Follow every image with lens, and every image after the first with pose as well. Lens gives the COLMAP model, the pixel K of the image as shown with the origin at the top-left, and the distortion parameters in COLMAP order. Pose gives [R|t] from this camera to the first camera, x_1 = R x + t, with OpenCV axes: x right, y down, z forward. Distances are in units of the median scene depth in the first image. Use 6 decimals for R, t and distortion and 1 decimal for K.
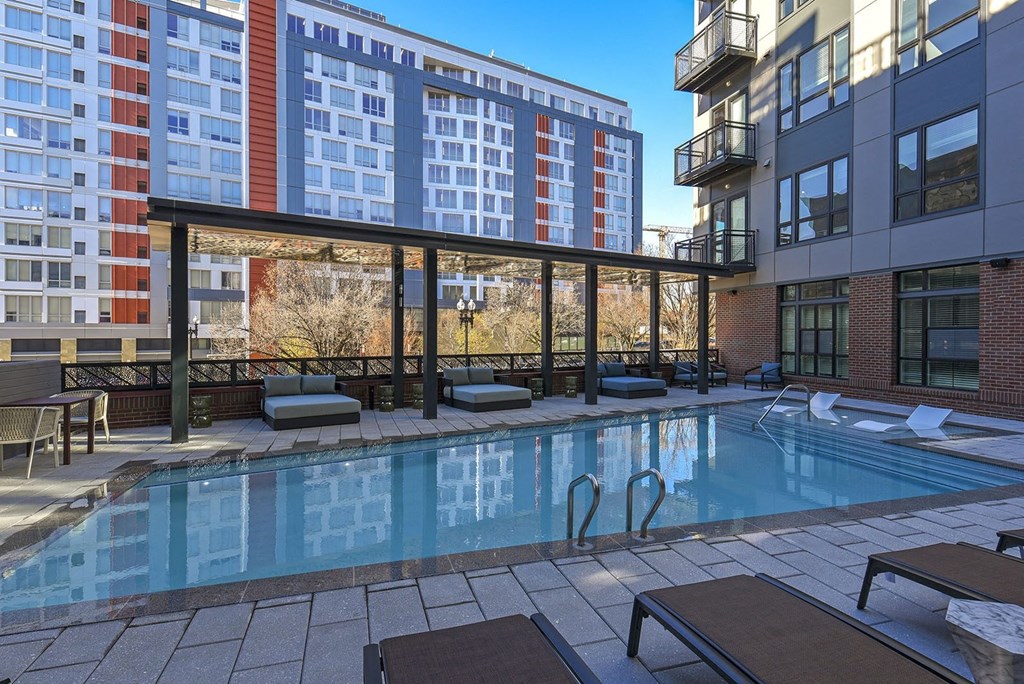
lens RADIAL K [[526.5, 0, 539.7], [0, 526.5, 336.4], [0, 0, 1]] dist [0.005130, -0.009149]
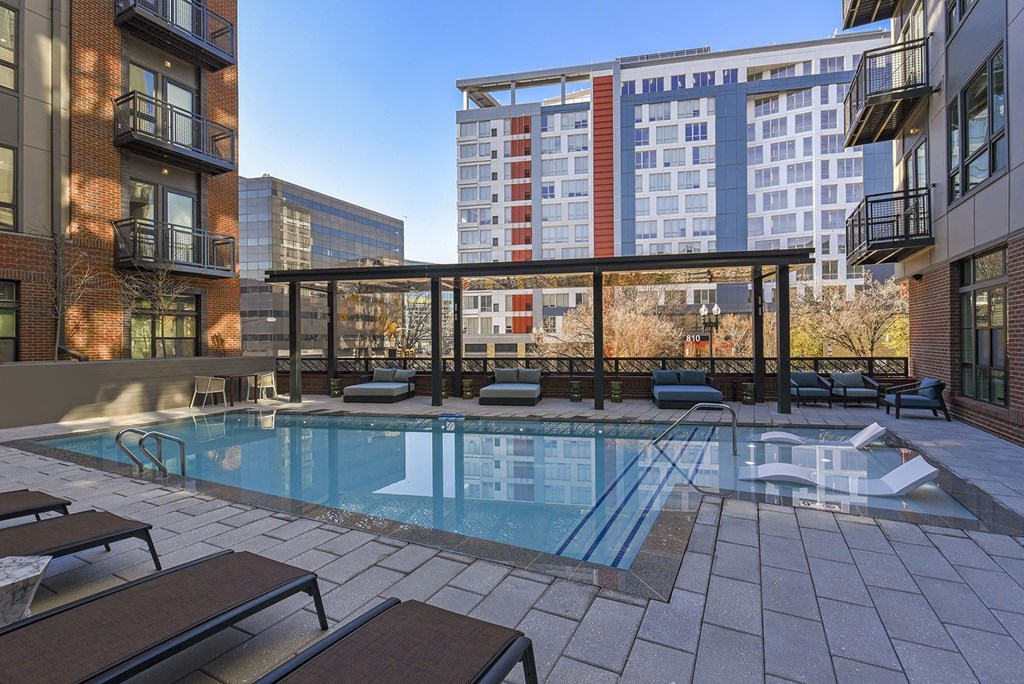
lens RADIAL K [[475.6, 0, 538.6], [0, 475.6, 334.1], [0, 0, 1]] dist [-0.003083, -0.003983]
pose [[0.712415, -0.019352, -0.701491, 0.170471], [0.011970, 0.999809, -0.015425, -0.000712], [0.701656, 0.002592, 0.712511, 0.066753]]
